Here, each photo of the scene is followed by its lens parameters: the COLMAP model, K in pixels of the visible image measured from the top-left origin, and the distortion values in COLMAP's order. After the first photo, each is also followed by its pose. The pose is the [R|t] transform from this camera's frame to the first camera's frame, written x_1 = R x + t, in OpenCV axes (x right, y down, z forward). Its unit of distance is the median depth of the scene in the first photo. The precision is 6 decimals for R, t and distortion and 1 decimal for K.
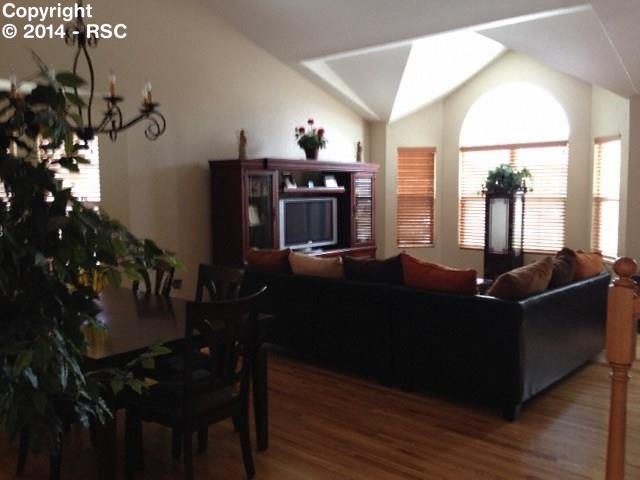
lens RADIAL K [[597.2, 0, 317.1], [0, 597.2, 240.4], [0, 0, 1]] dist [0.054310, 0.000000]
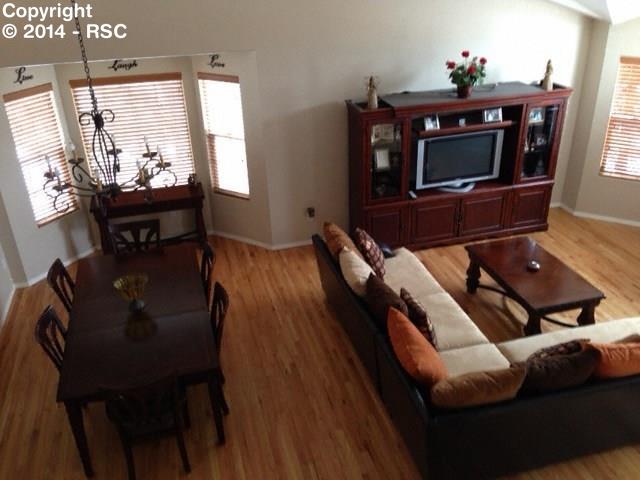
lens RADIAL K [[597.2, 0, 308.9], [0, 597.2, 236.3], [0, 0, 1]] dist [0.054310, 0.000000]
pose [[0.832590, 0.228964, -0.504350, 0.302391], [-0.022876, 0.923999, 0.381711, -0.280023], [0.553417, -0.306272, 0.774550, 0.104625]]
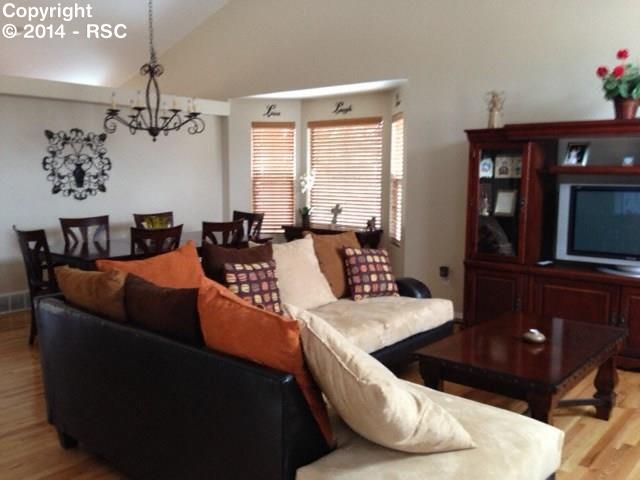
lens RADIAL K [[597.2, 0, 322.3], [0, 597.2, 235.2], [0, 0, 1]] dist [0.054310, 0.000000]
pose [[0.014694, 0.099397, -0.994939, 0.593146], [-0.108609, 0.989318, 0.097231, -0.045649], [0.993976, 0.106631, 0.025333, 0.702260]]
